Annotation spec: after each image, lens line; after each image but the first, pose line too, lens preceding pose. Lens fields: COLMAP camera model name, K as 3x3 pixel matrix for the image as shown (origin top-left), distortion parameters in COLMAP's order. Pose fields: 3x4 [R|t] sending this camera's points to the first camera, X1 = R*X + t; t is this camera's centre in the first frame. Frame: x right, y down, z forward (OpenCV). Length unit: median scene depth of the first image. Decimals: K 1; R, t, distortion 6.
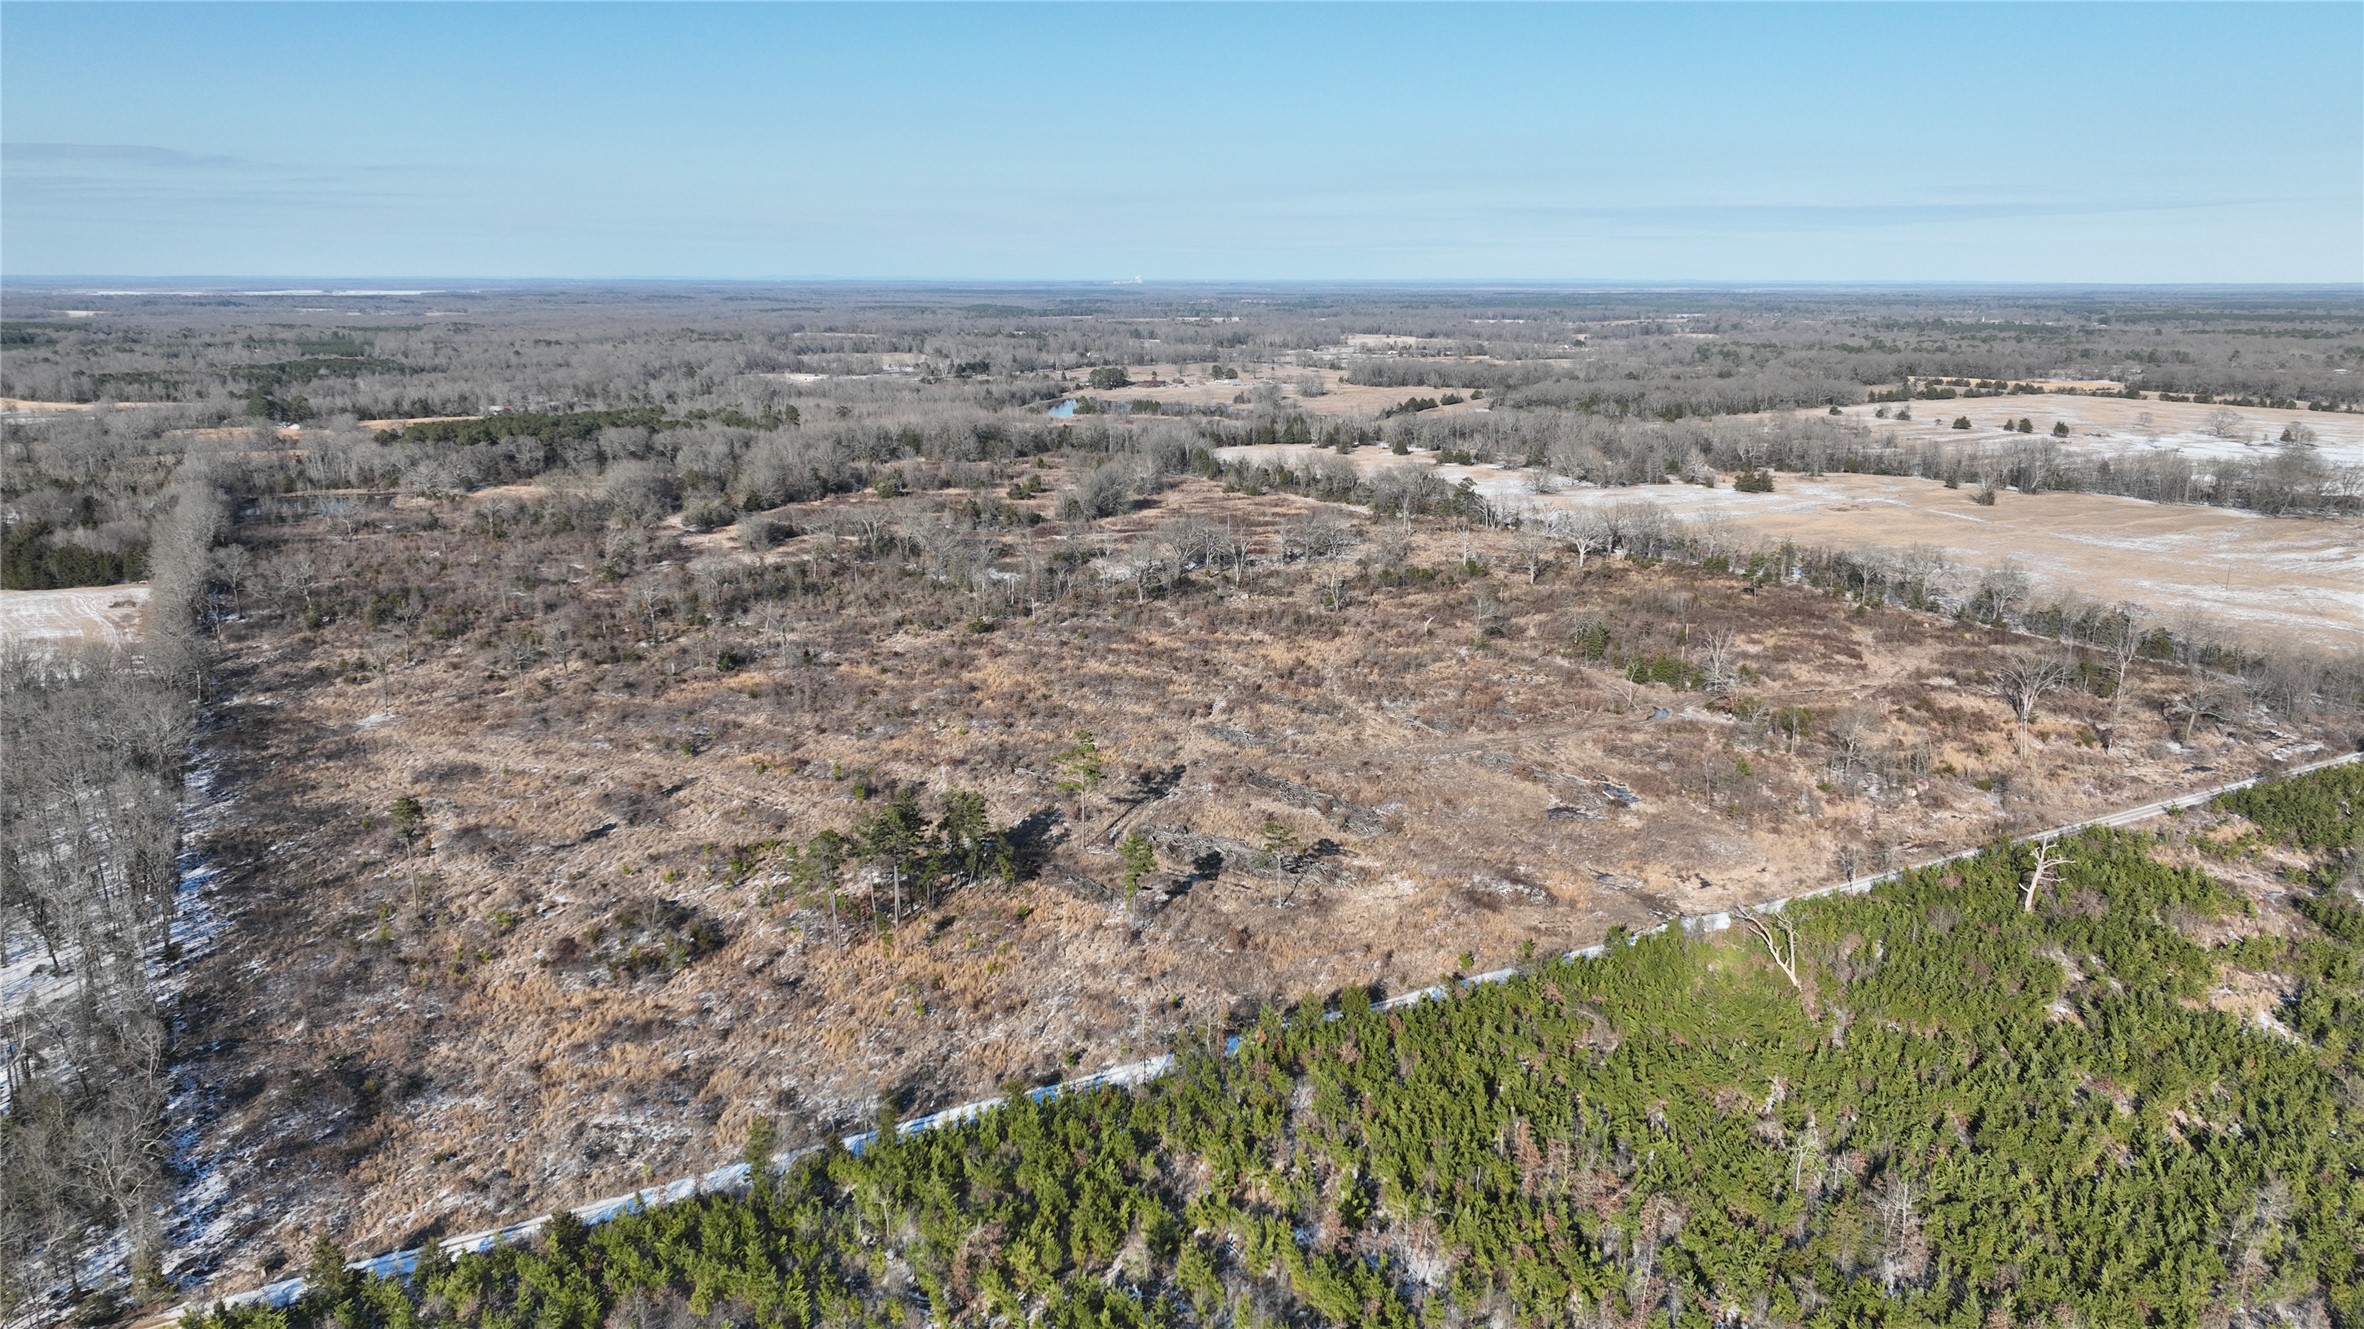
lens RADIAL K [[1658.7, 0, 1189.4], [0, 1658.7, 661.6], [0, 0, 1]] dist [0.007188, 0.003918]
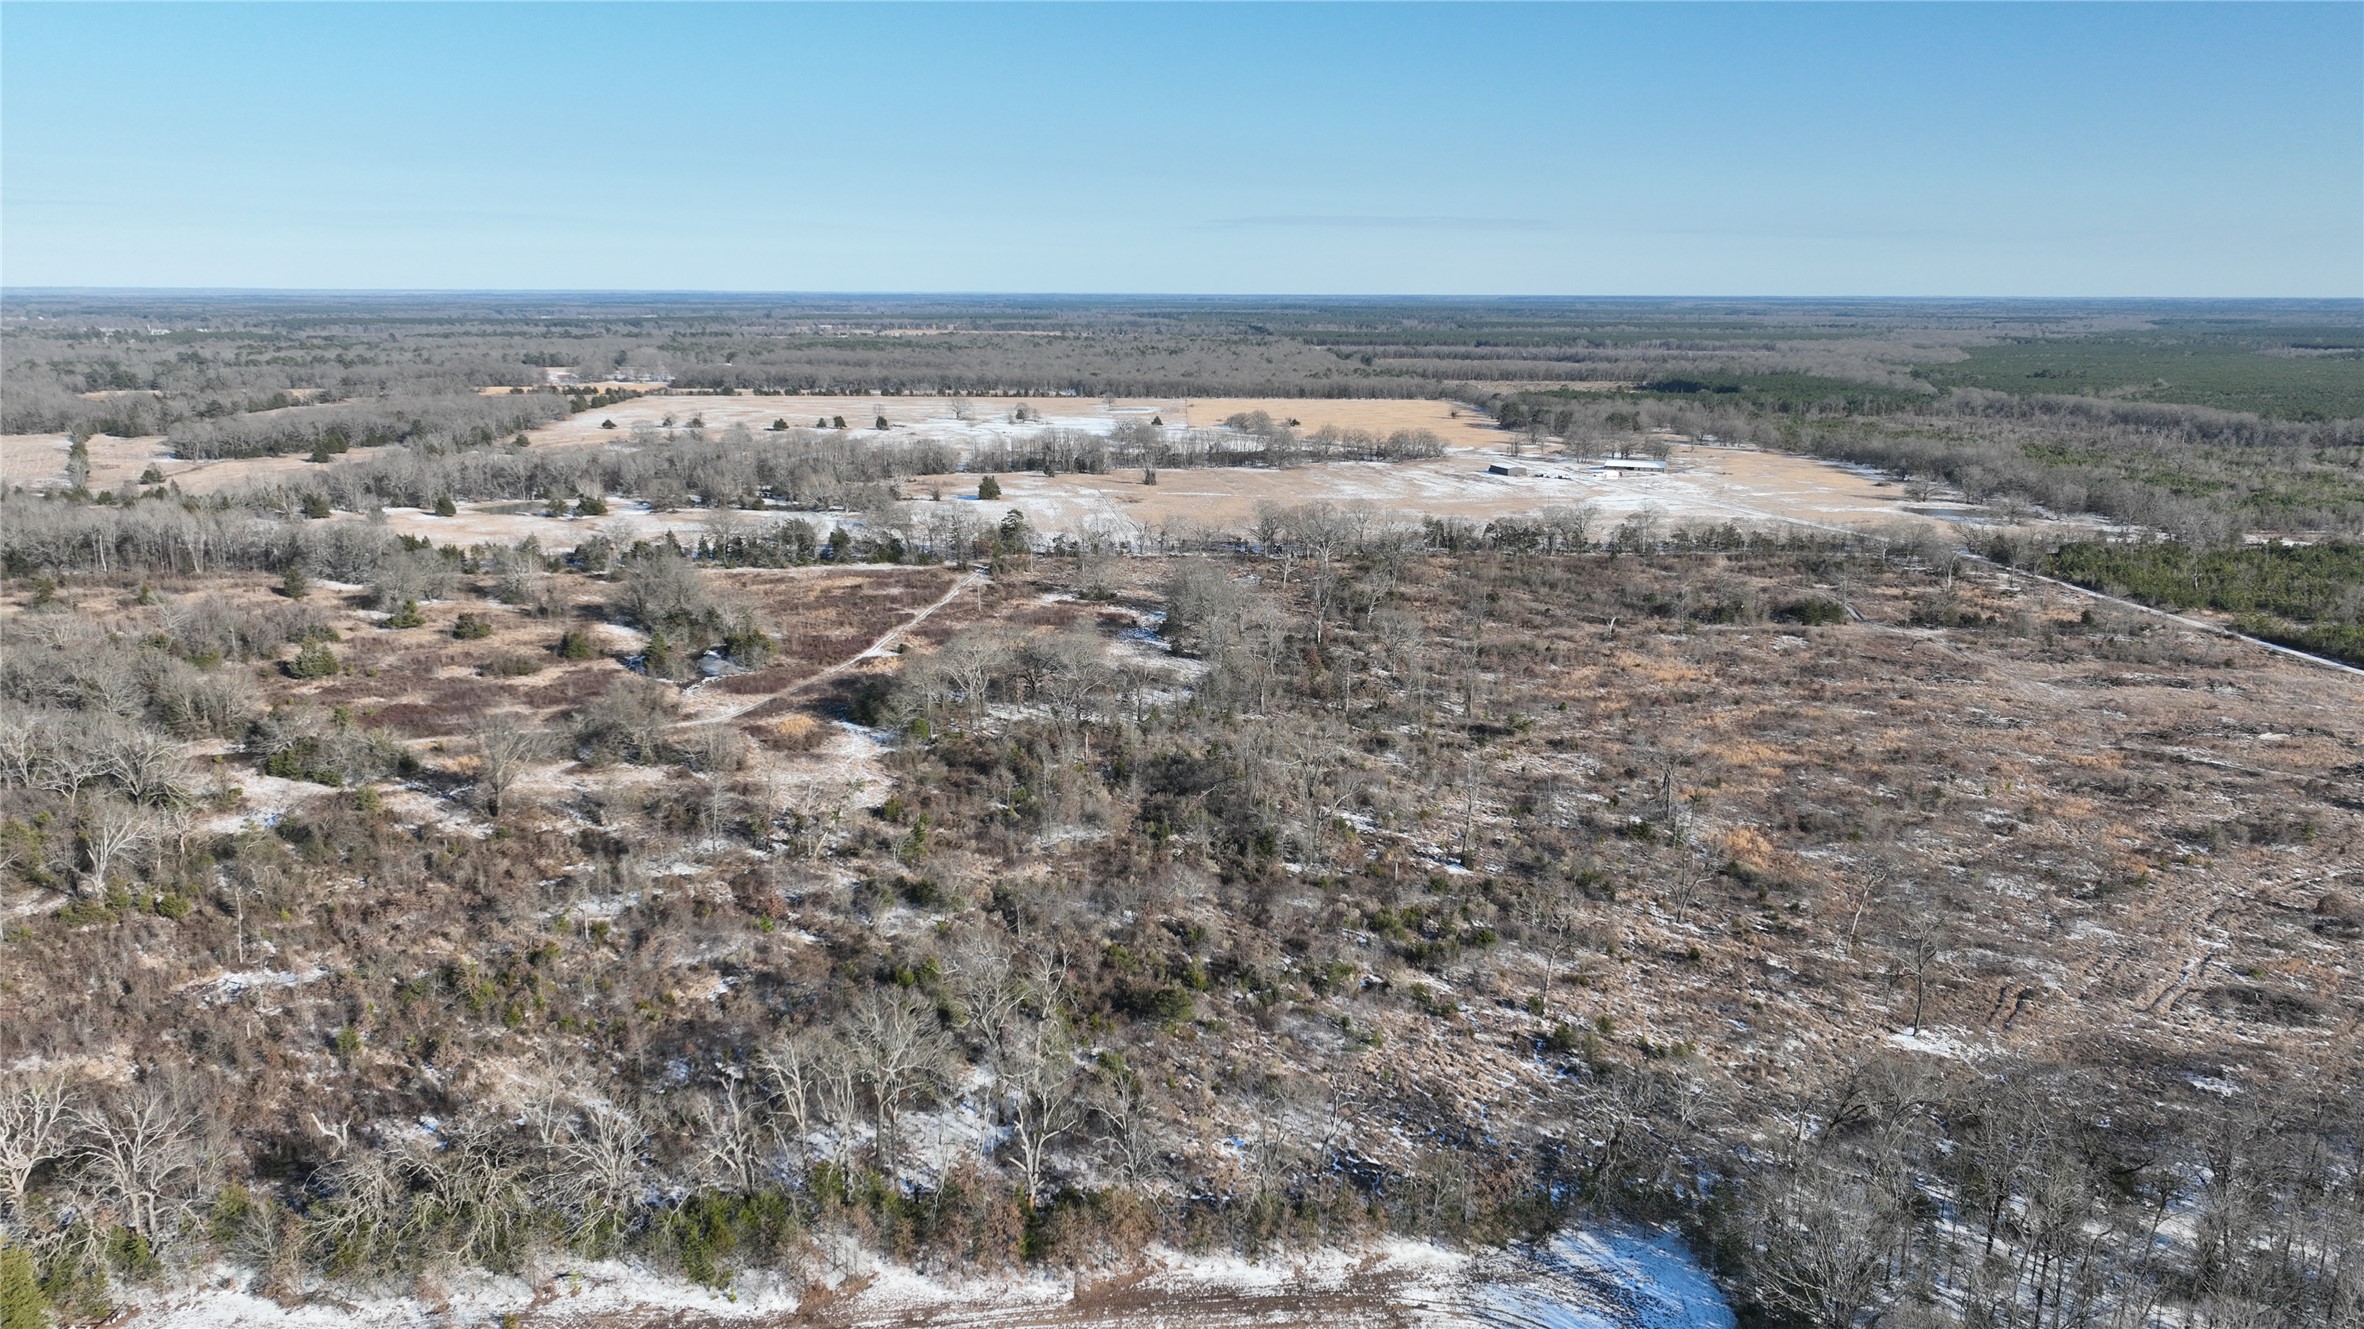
lens RADIAL K [[1658.7, 0, 1189.4], [0, 1658.7, 661.6], [0, 0, 1]] dist [0.007188, 0.003918]
pose [[0.421254, -0.200058, 0.884603, -0.845197], [0.201947, 0.971571, 0.123558, -0.172376], [-0.884173, 0.126593, 0.449679, 0.737144]]
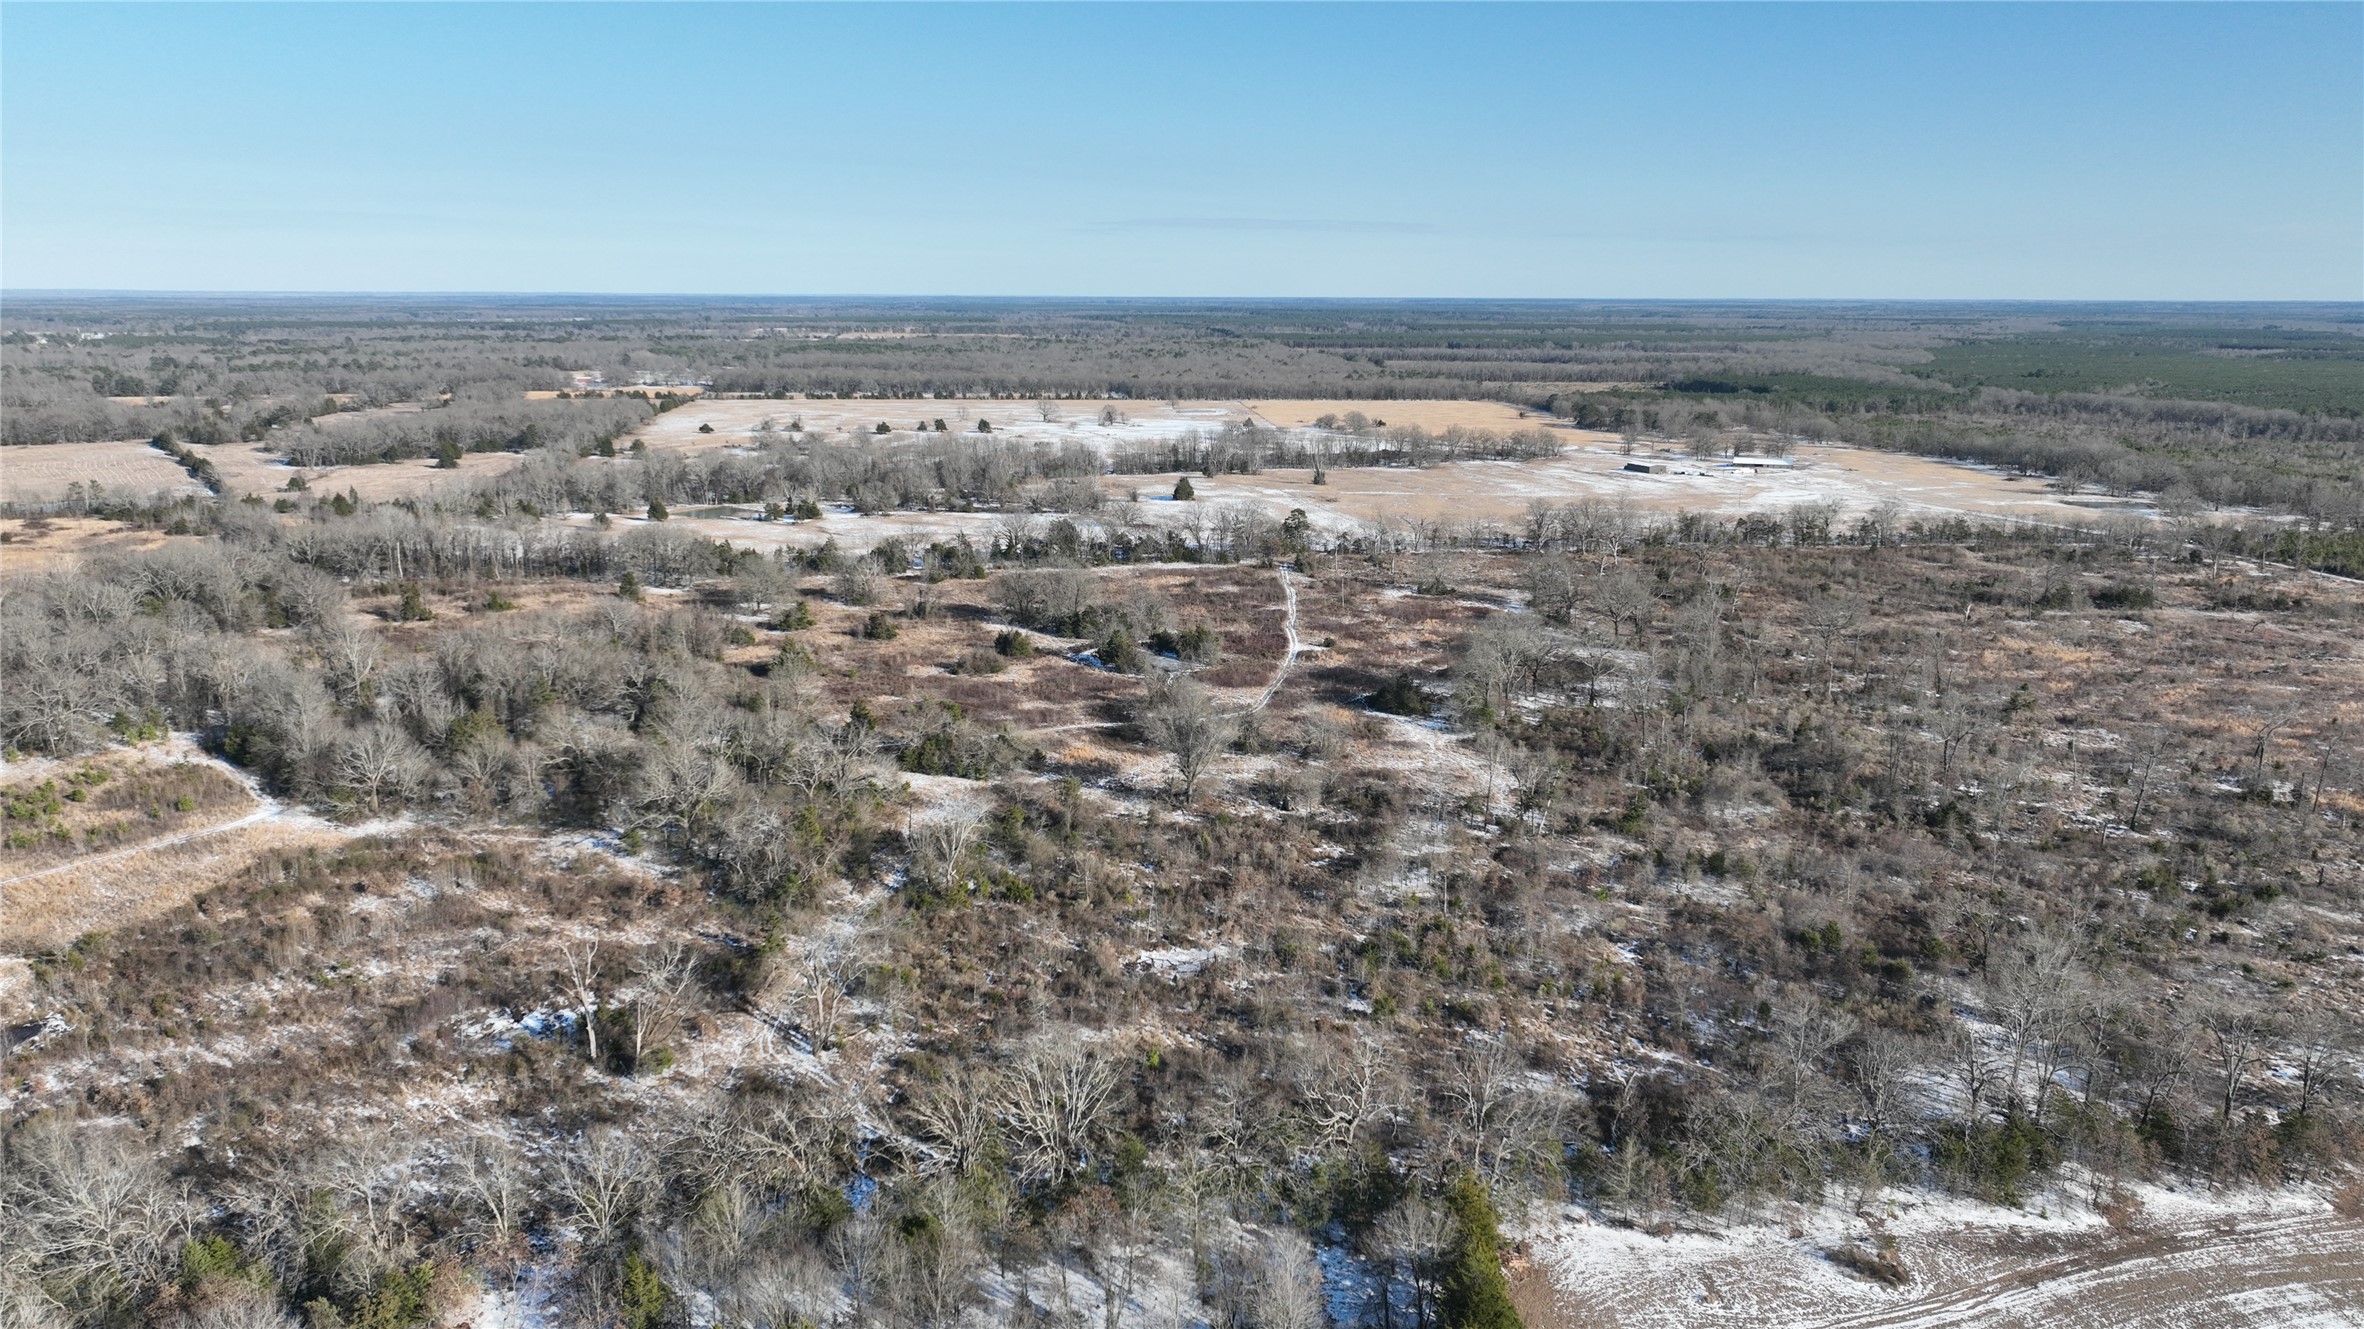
lens RADIAL K [[1658.7, 0, 1189.4], [0, 1658.7, 661.6], [0, 0, 1]] dist [0.007188, 0.003918]
pose [[0.360600, -0.204371, 0.910055, -0.990579], [0.207453, 0.968833, 0.135370, -0.232375], [-0.909357, 0.139979, 0.391759, 0.995198]]
